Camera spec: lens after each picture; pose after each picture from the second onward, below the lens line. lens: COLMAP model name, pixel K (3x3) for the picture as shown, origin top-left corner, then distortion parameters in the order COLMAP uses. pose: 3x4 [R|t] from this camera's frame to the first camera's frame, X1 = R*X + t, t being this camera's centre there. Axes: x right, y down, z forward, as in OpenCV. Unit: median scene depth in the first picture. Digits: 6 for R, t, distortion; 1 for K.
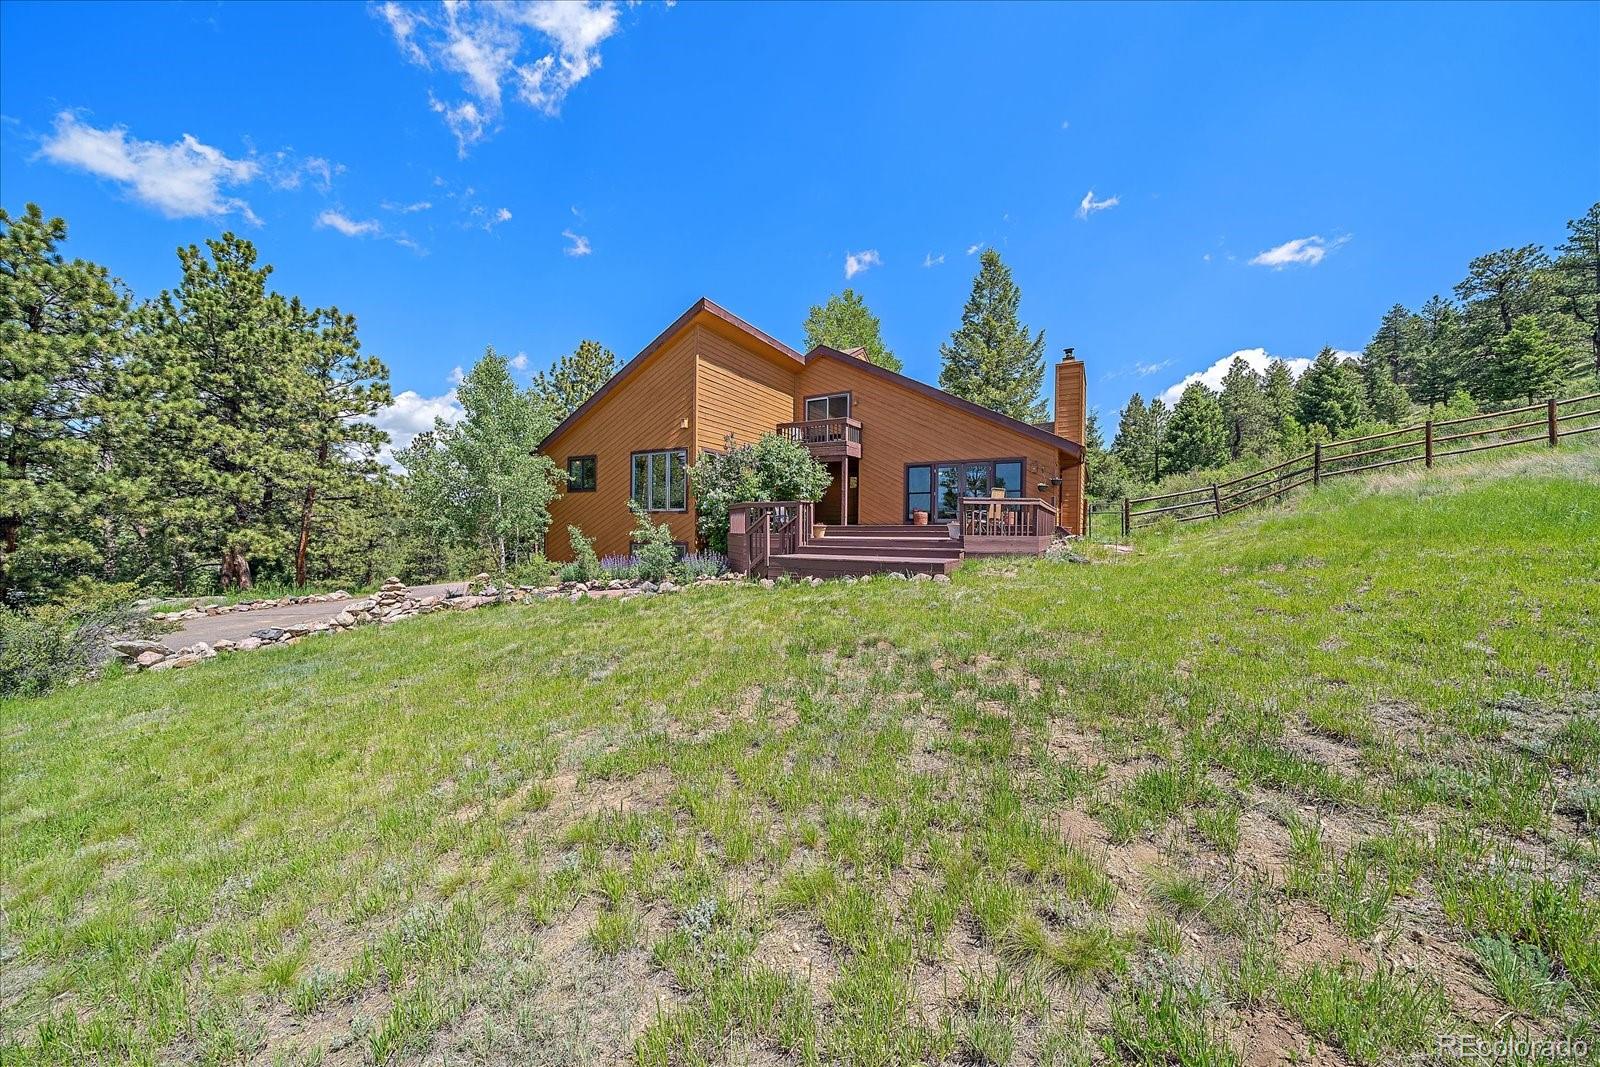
lens RADIAL K [[553.1, 0, 797.4], [0, 553.1, 530.5], [0, 0, 1]] dist [-0.000110, -0.000019]
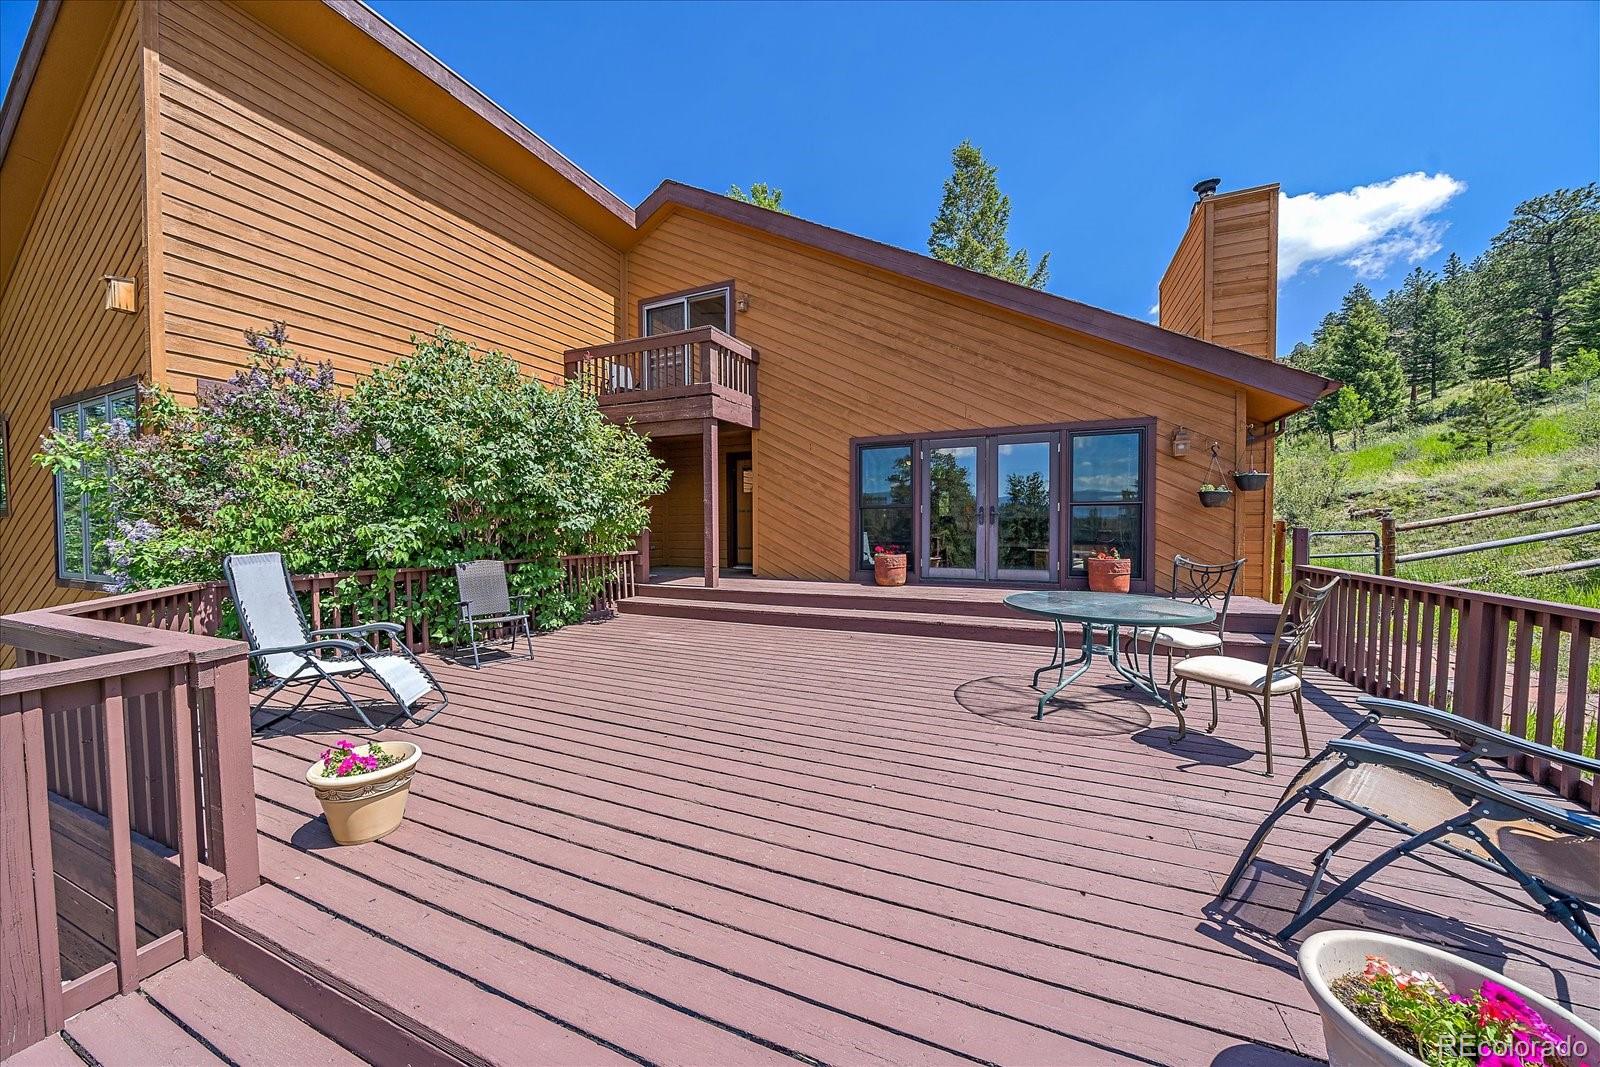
lens RADIAL K [[553.1, 0, 799.2], [0, 553.1, 530.2], [0, 0, 1]] dist [-0.000110, -0.000019]
pose [[0.995102, -0.016390, 0.097489, 0.106465], [0.014931, 0.999766, 0.015684, -0.055044], [-0.097723, -0.014152, 0.995113, 0.553868]]
